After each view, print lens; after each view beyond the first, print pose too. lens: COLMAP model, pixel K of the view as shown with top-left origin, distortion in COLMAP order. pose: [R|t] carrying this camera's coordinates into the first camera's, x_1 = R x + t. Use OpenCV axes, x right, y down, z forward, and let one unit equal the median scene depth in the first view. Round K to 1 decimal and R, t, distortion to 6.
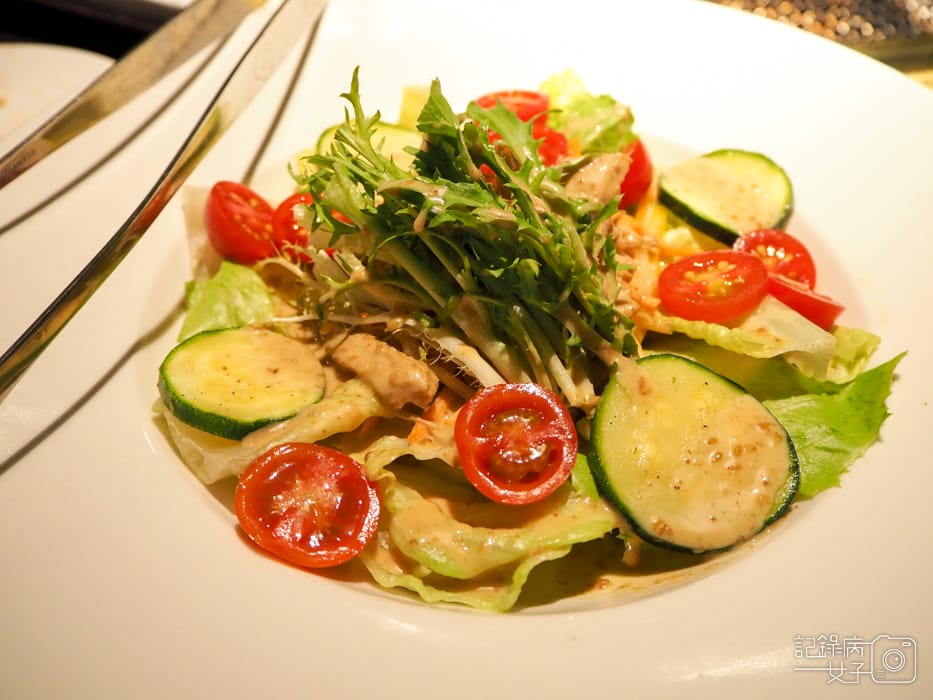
lens RADIAL K [[900.2, 0, 466.5], [0, 900.2, 350.0], [0, 0, 1]] dist [-0.003014, 0.013833]
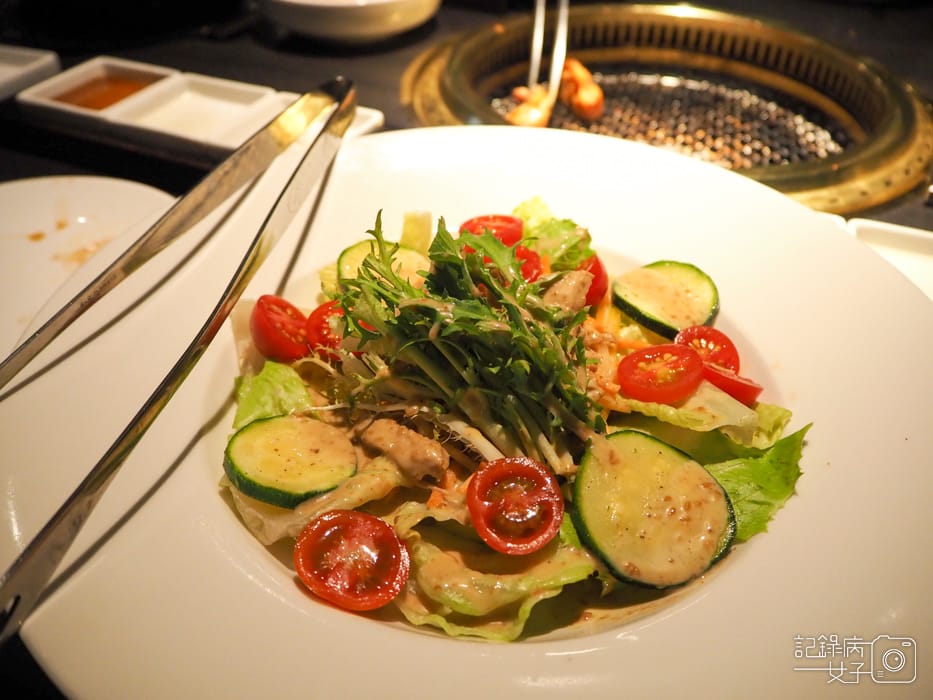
lens RADIAL K [[795.5, 0, 466.5], [0, 795.5, 350.0], [0, 0, 1]] dist [-0.033787, 0.016666]
pose [[0.998811, -0.019251, 0.044788, -0.054565], [0.022710, 0.996691, -0.078048, -0.026391], [-0.043138, 0.078973, 0.995943, -0.115646]]
